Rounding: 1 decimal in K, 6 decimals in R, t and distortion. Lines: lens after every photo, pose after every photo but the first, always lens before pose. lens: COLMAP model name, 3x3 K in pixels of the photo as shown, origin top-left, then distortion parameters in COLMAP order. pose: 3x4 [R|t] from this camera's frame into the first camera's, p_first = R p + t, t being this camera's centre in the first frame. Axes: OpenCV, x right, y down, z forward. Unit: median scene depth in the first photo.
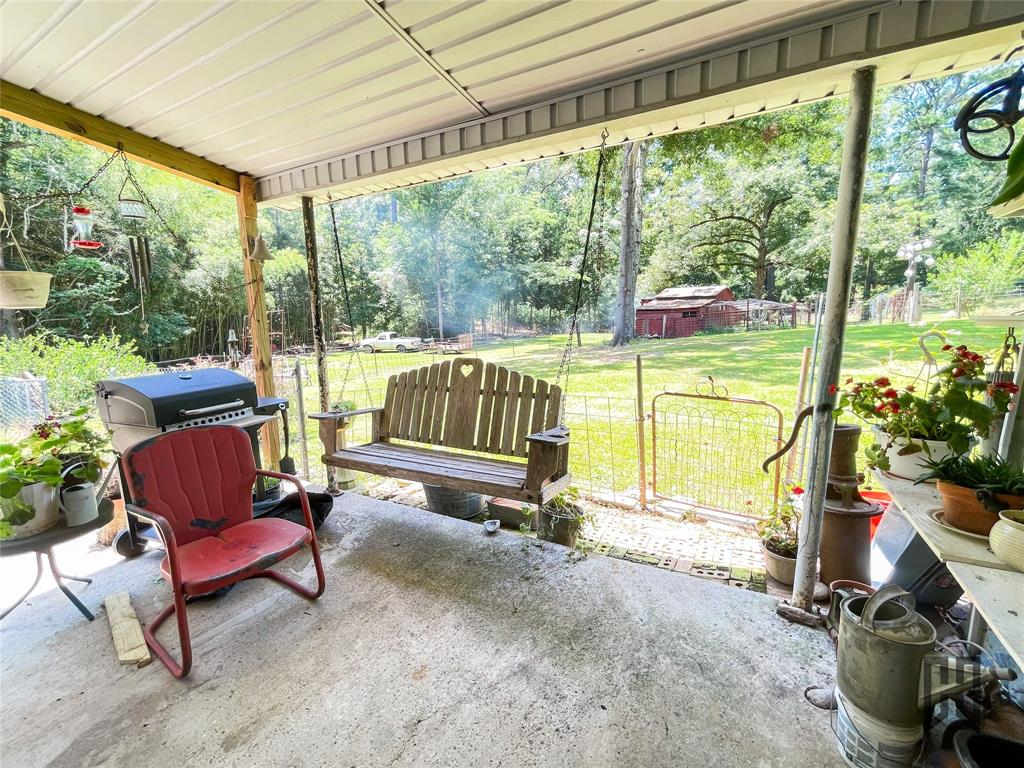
lens RADIAL K [[415.5, 0, 507.9], [0, 415.5, 382.3], [0, 0, 1]] dist [0.002231, -0.000265]
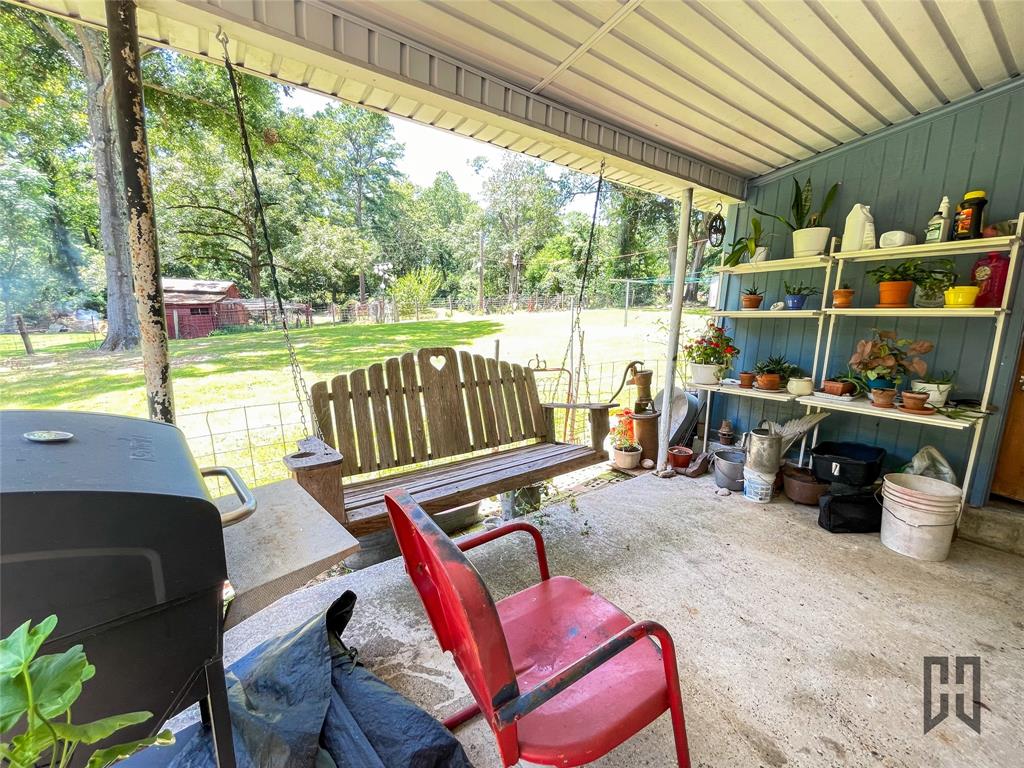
lens RADIAL K [[415.5, 0, 507.9], [0, 415.5, 382.3], [0, 0, 1]] dist [0.002231, -0.000265]
pose [[0.447008, -0.116601, 0.886898, -0.649606], [0.116875, 0.990582, 0.071326, -0.027293], [-0.886862, 0.071773, 0.456425, 0.416152]]
